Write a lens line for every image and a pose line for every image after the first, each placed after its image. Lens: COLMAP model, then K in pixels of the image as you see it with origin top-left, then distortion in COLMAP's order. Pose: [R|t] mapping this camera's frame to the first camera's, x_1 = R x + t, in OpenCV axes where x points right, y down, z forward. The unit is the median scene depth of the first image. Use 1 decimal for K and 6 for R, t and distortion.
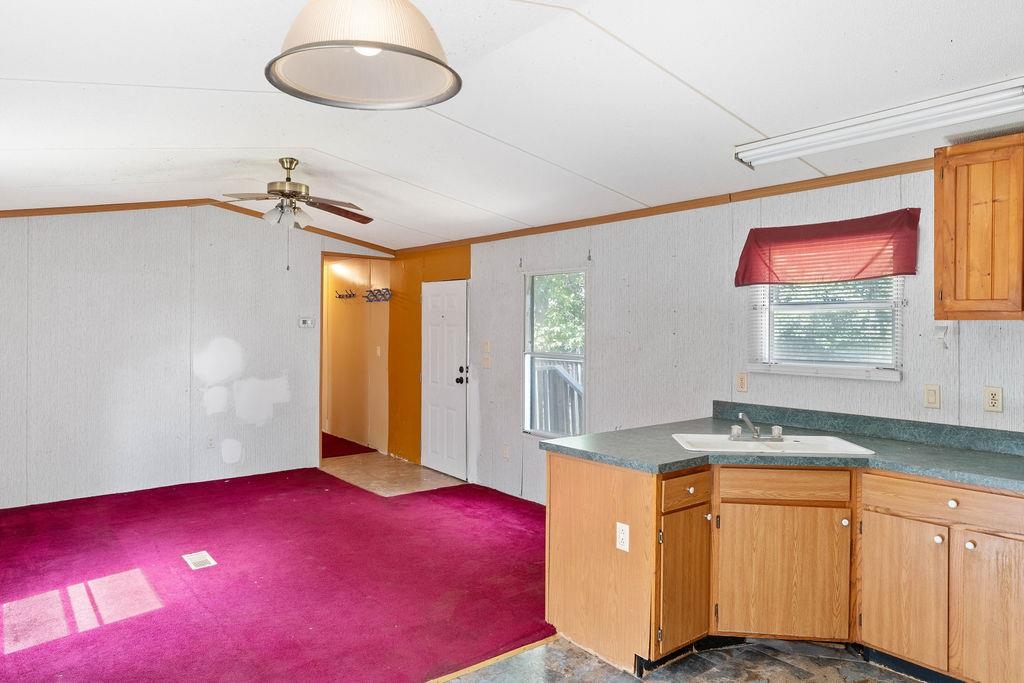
lens RADIAL K [[657.9, 0, 512.3], [0, 657.9, 327.0], [0, 0, 1]] dist [0.000970, 0.000720]
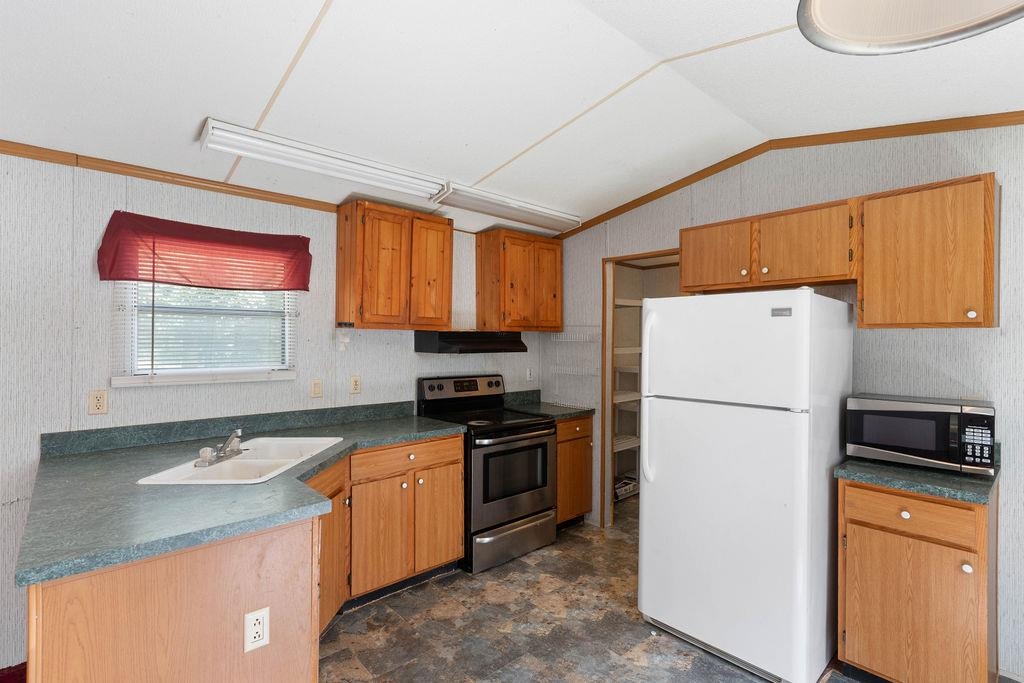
lens RADIAL K [[485.4, 0, 512.0], [0, 485.4, 341.5], [0, 0, 1]] dist [0.001222, 0.000313]
pose [[-0.055696, -0.004574, 0.998437, -0.305416], [-0.003562, 0.999984, 0.004382, 0.008637], [-0.998441, -0.003312, -0.055711, 0.642805]]
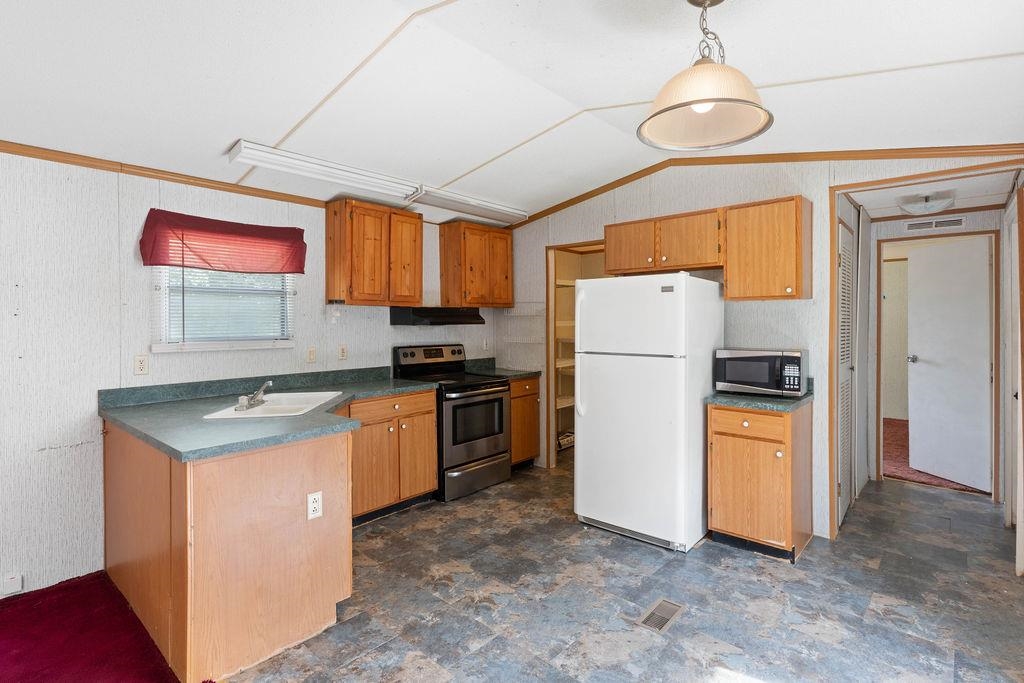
lens RADIAL K [[494.0, 0, 515.1], [0, 494.0, 327.4], [0, 0, 1]] dist [0.000416, 0.000064]
pose [[-0.171038, -0.011859, 0.985193, -0.543358], [0.007960, 0.999878, 0.013417, 0.028053], [-0.985232, 0.010137, -0.170922, 0.694845]]
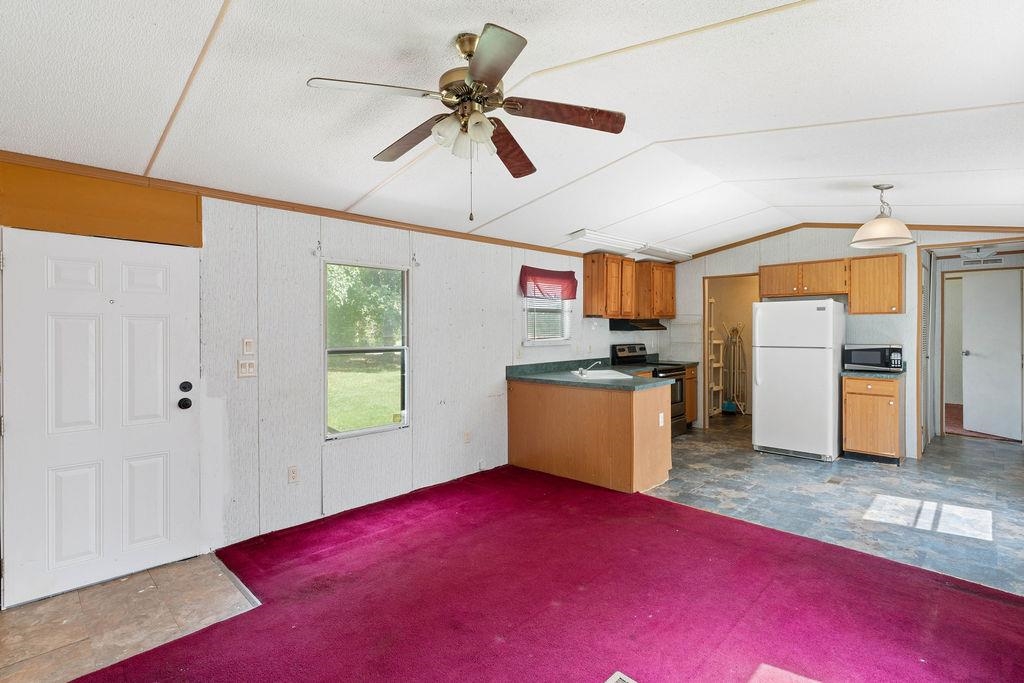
lens RADIAL K [[490.2, 0, 509.8], [0, 490.2, 336.6], [0, 0, 1]] dist [-0.000451, -0.000190]
pose [[-0.115701, -0.015588, 0.993162, -1.102187], [0.011607, 0.999787, 0.017044, 0.022398], [-0.993216, 0.013499, -0.115496, 1.394521]]
